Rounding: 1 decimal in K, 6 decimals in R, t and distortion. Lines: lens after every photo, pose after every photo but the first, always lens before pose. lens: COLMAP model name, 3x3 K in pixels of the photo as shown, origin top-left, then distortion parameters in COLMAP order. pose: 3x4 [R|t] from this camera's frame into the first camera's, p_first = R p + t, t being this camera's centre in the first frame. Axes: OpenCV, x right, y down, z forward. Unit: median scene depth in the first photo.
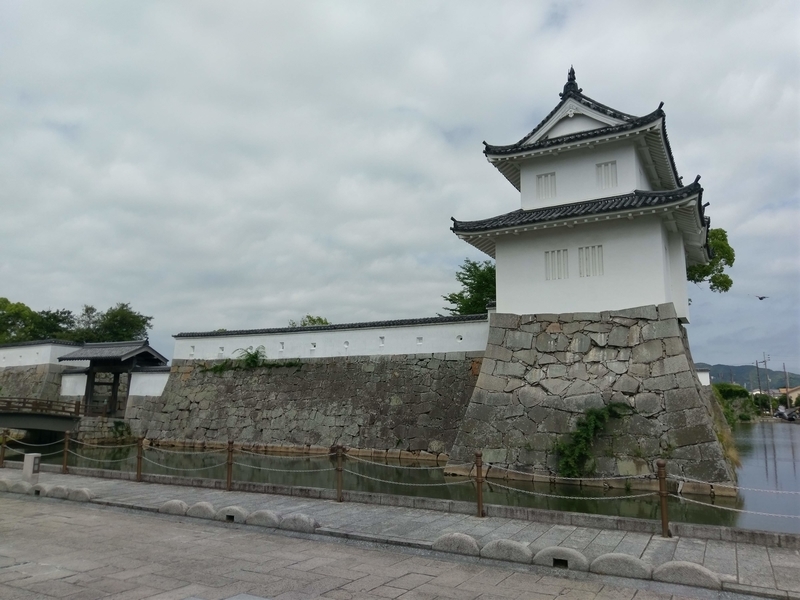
lens RADIAL K [[607.0, 0, 400.0], [0, 607.0, 300.0], [0, 0, 1]] dist [0.060183, -0.003604]
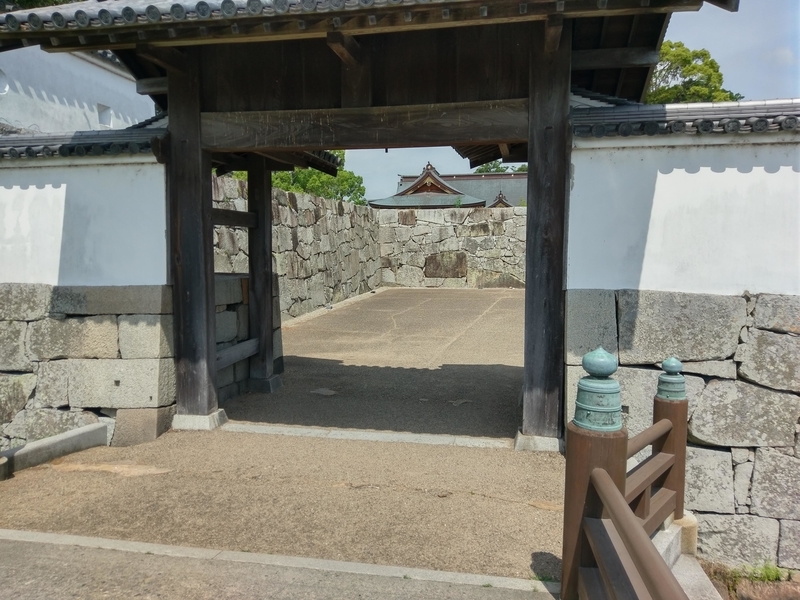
lens RADIAL K [[607.0, 0, 400.0], [0, 607.0, 300.0], [0, 0, 1]] dist [0.060183, -0.003604]
pose [[0.947385, -0.043934, 0.317066, -0.863353], [-0.043105, 0.964003, 0.262373, 0.193412], [-0.317179, -0.262235, 0.911389, 1.423641]]
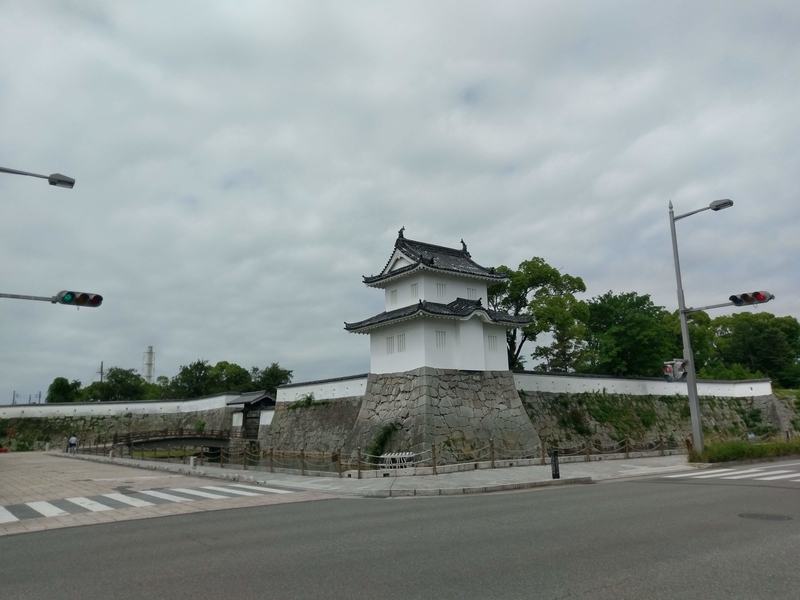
lens RADIAL K [[613.8, 0, 400.0], [0, 613.8, 300.0], [0, 0, 1]] dist [0.126070, -0.000541]
pose [[0.913000, -0.112126, -0.392248, 0.968557], [0.101849, 0.993690, -0.046988, -0.098963], [0.395041, 0.002950, 0.918659, -0.622616]]
